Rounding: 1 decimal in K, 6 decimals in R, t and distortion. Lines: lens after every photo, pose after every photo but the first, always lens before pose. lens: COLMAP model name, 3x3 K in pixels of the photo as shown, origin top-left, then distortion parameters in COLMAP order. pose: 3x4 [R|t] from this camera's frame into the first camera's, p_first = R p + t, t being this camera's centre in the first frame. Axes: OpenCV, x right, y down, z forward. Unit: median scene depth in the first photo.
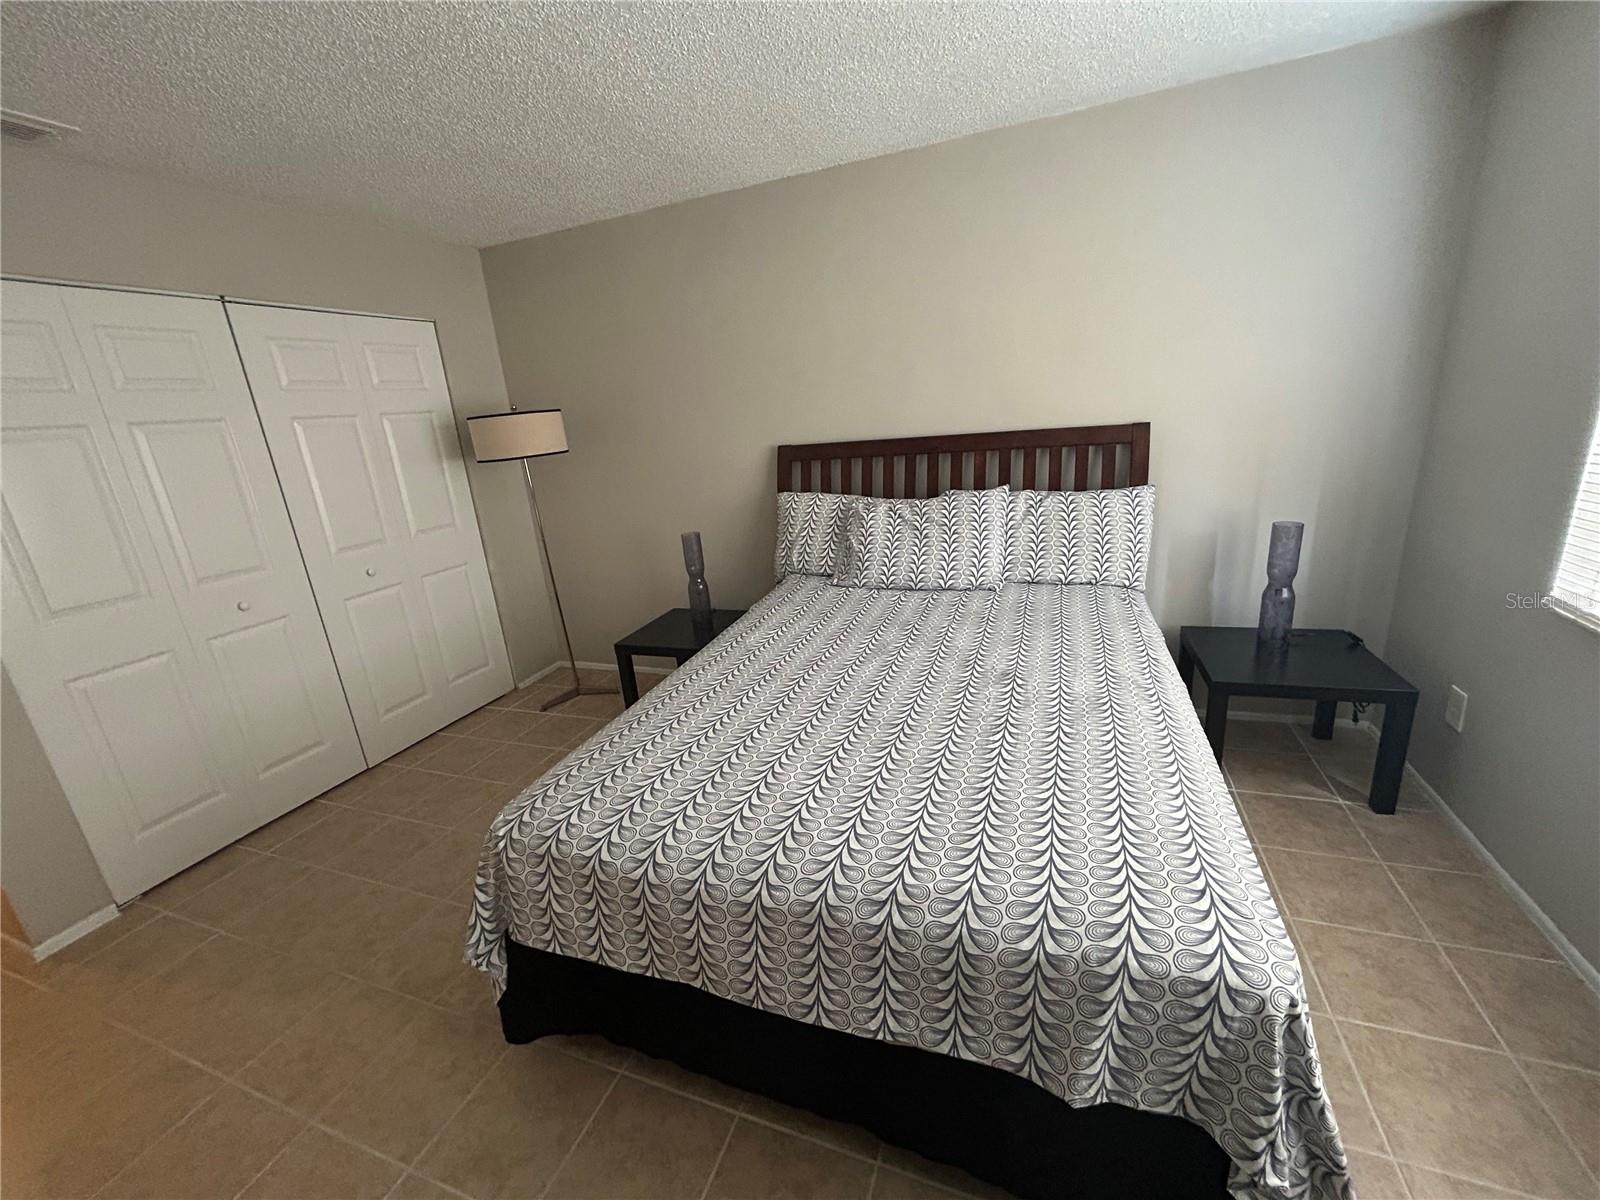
lens RADIAL K [[645.5, 0, 805.3], [0, 645.5, 601.0], [0, 0, 1]] dist [-0.002933, 0.001468]
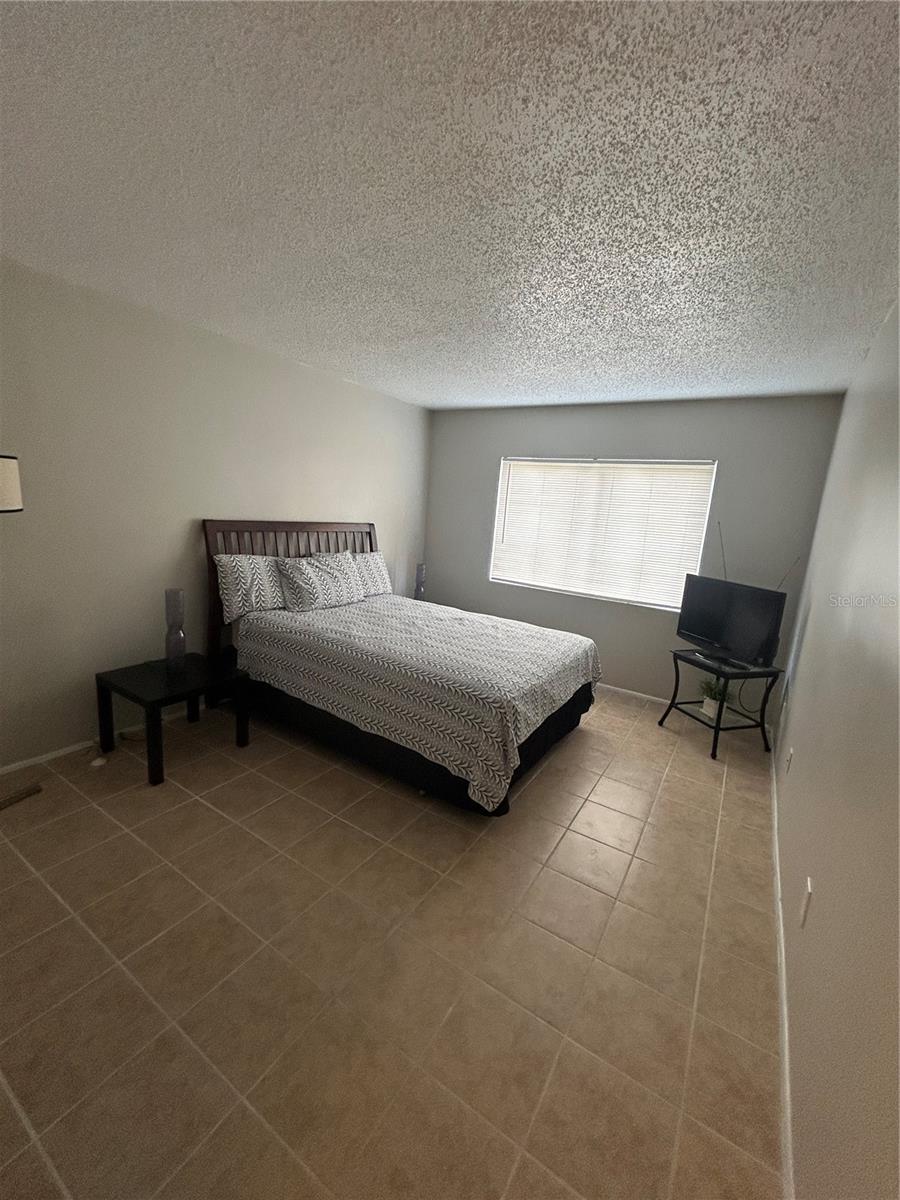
lens RADIAL K [[484.1, 0, 454.3], [0, 484.1, 597.3], [0, 0, 1]] dist [-0.002933, 0.001468]
pose [[0.203973, -0.078476, 0.975826, -1.045072], [0.200421, 0.979017, 0.036840, -0.027290], [-0.958241, 0.188062, 0.215421, 0.397417]]
